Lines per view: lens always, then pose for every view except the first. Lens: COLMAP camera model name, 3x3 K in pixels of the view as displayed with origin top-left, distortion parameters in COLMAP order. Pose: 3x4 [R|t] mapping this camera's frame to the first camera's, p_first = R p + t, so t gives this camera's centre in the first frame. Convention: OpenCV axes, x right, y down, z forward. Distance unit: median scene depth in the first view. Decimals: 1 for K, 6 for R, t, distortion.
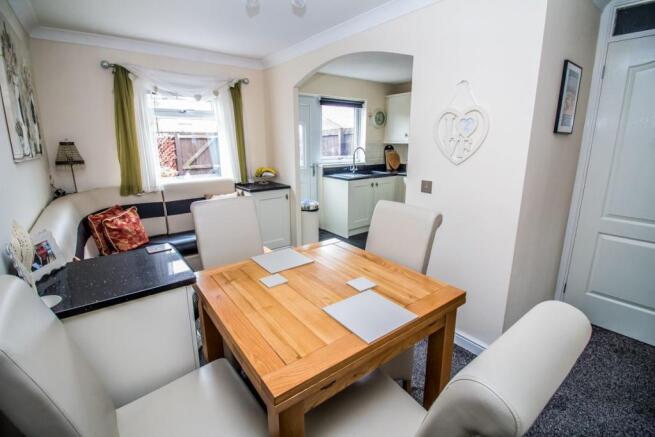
lens RADIAL K [[302.3, 0, 326.7], [0, 302.3, 207.7], [0, 0, 1]] dist [-0.004589, -0.000916]
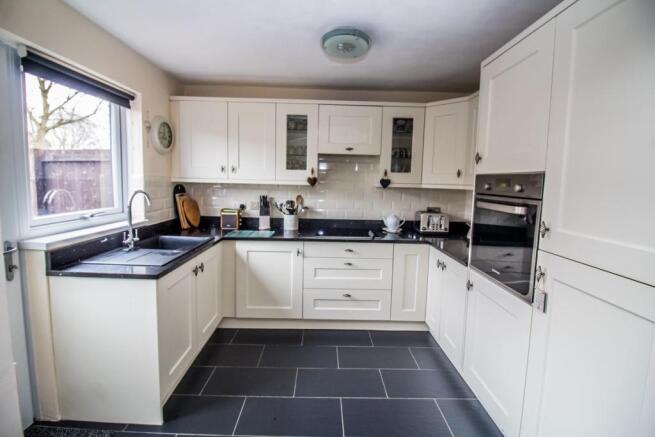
lens RADIAL K [[302.3, 0, 326.7], [0, 302.3, 207.7], [0, 0, 1]] dist [-0.004589, -0.000916]
pose [[0.602575, -0.056451, 0.796063, -0.080461], [0.151094, 0.987524, -0.044341, -0.105646], [-0.783629, 0.146999, 0.603587, 0.485257]]
